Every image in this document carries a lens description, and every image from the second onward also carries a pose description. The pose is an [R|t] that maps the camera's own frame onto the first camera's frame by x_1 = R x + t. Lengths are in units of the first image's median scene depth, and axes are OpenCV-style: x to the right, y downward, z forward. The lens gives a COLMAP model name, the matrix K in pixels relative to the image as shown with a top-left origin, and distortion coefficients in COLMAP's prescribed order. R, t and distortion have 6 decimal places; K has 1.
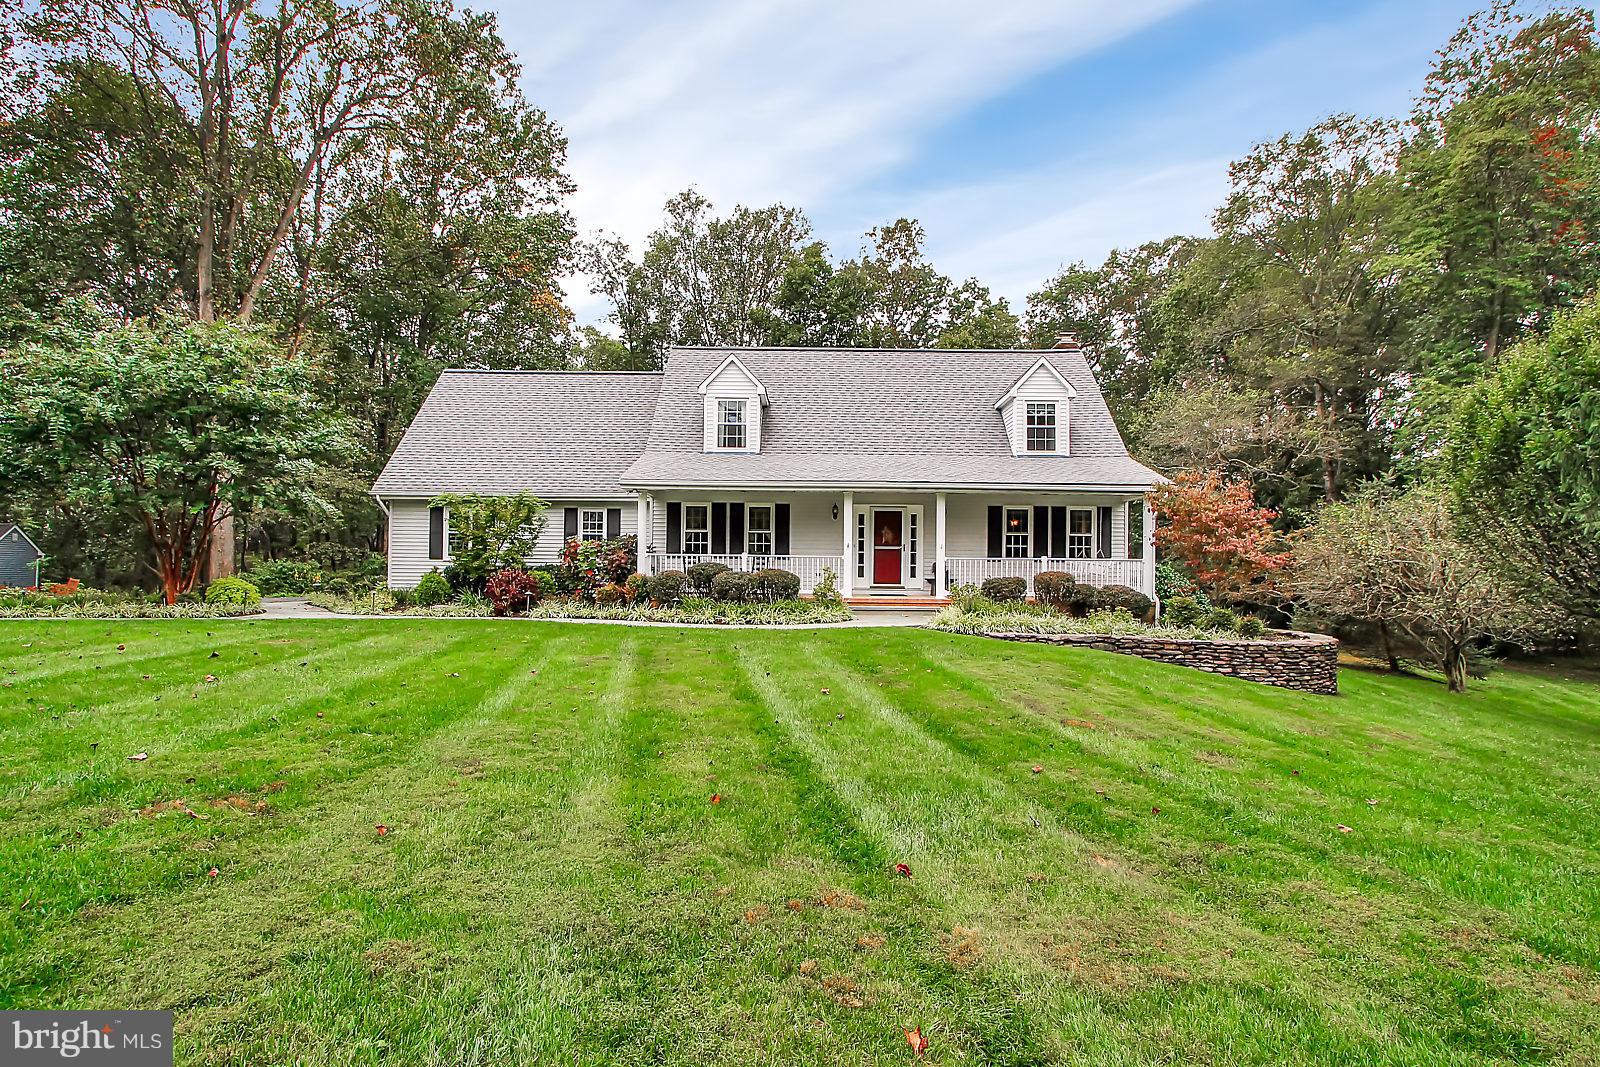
lens RADIAL K [[852.5, 0, 804.5], [0, 852.5, 558.8], [0, 0, 1]] dist [-0.000232, -0.000571]
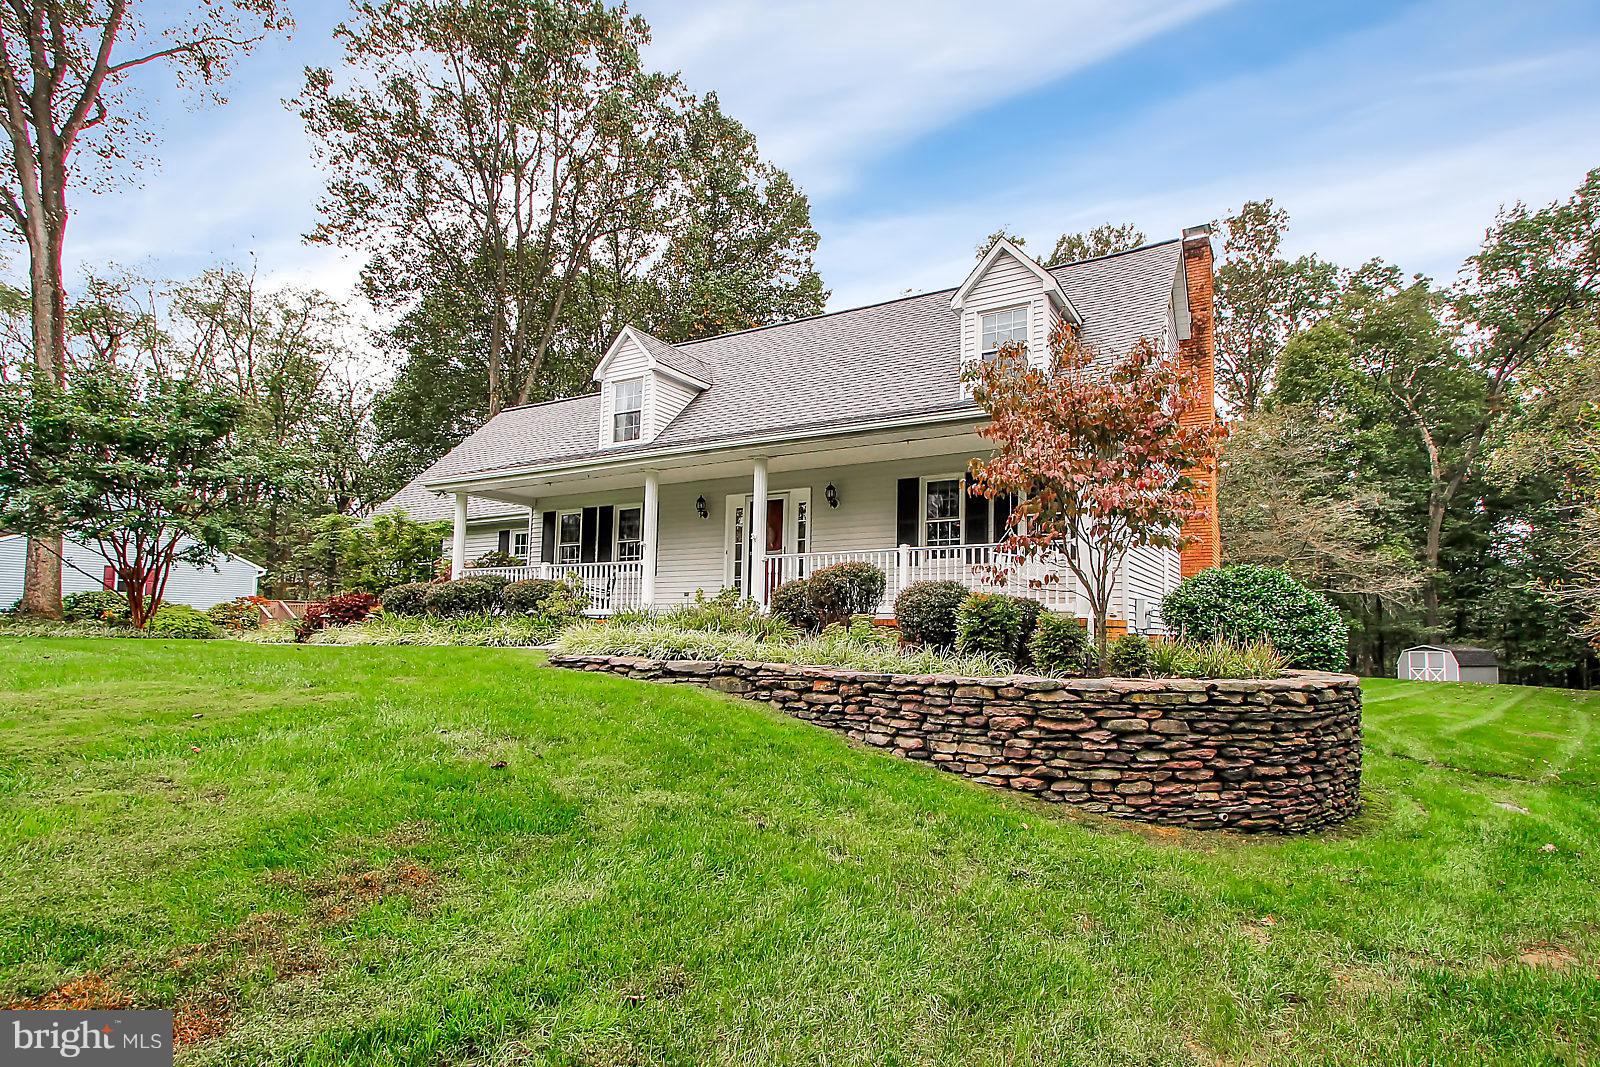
lens RADIAL K [[852.5, 0, 804.5], [0, 852.5, 558.8], [0, 0, 1]] dist [-0.000232, -0.000571]
pose [[0.876332, -0.045751, -0.479530, 0.452984], [0.002516, 0.995900, -0.090421, 0.053746], [0.481701, 0.078032, 0.872854, 0.413045]]
